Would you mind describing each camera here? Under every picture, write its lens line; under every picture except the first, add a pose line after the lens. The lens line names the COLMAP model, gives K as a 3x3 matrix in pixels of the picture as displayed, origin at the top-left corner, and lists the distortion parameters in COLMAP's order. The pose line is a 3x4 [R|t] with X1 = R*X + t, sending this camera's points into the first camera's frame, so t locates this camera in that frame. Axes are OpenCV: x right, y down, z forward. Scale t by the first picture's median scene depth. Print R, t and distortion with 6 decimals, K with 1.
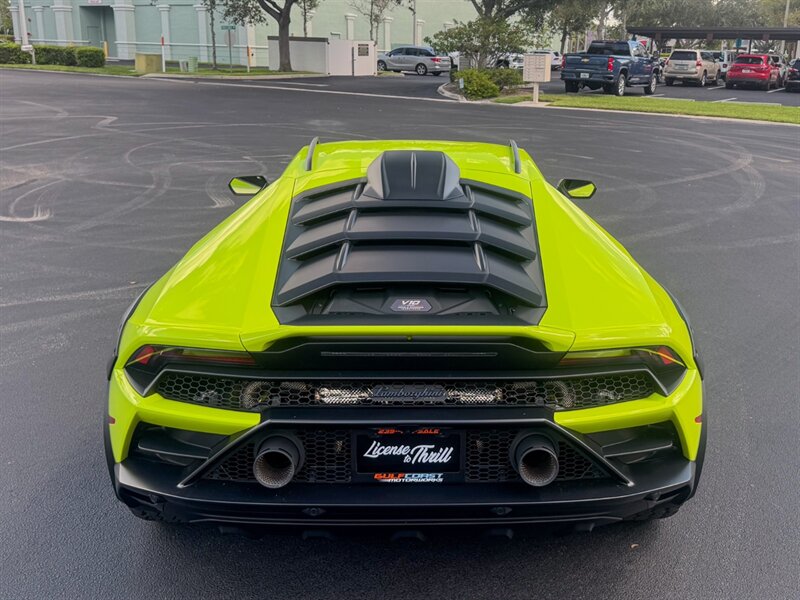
lens RADIAL K [[754.6, 0, 432.3], [0, 754.6, 249.7], [0, 0, 1]] dist [0.138741, -0.234946]
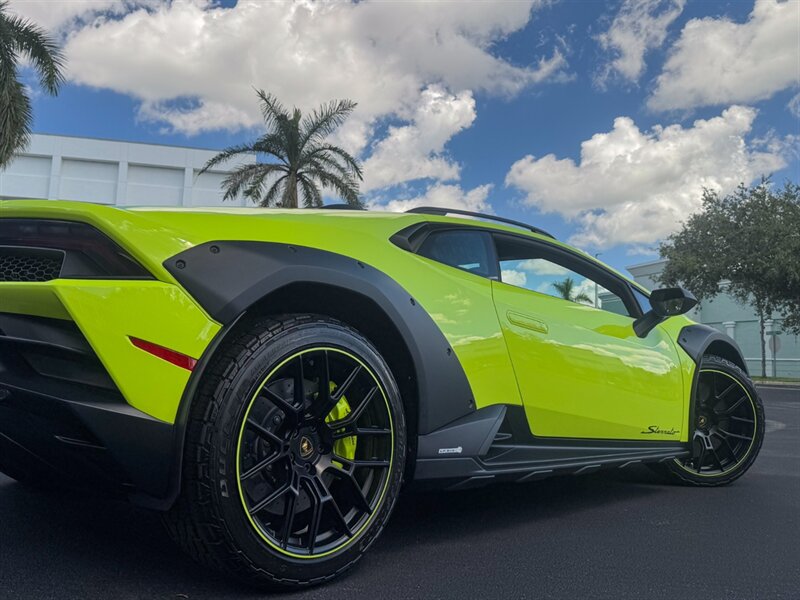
lens RADIAL K [[716.5, 0, 371.5], [0, 716.5, 261.2], [0, 0, 1]] dist [0.124350, -0.214899]
pose [[0.663277, -0.094378, -0.742399, 0.081952], [-0.220820, 0.923167, -0.314644, 0.025795], [0.715054, 0.372633, 0.591476, 0.057998]]
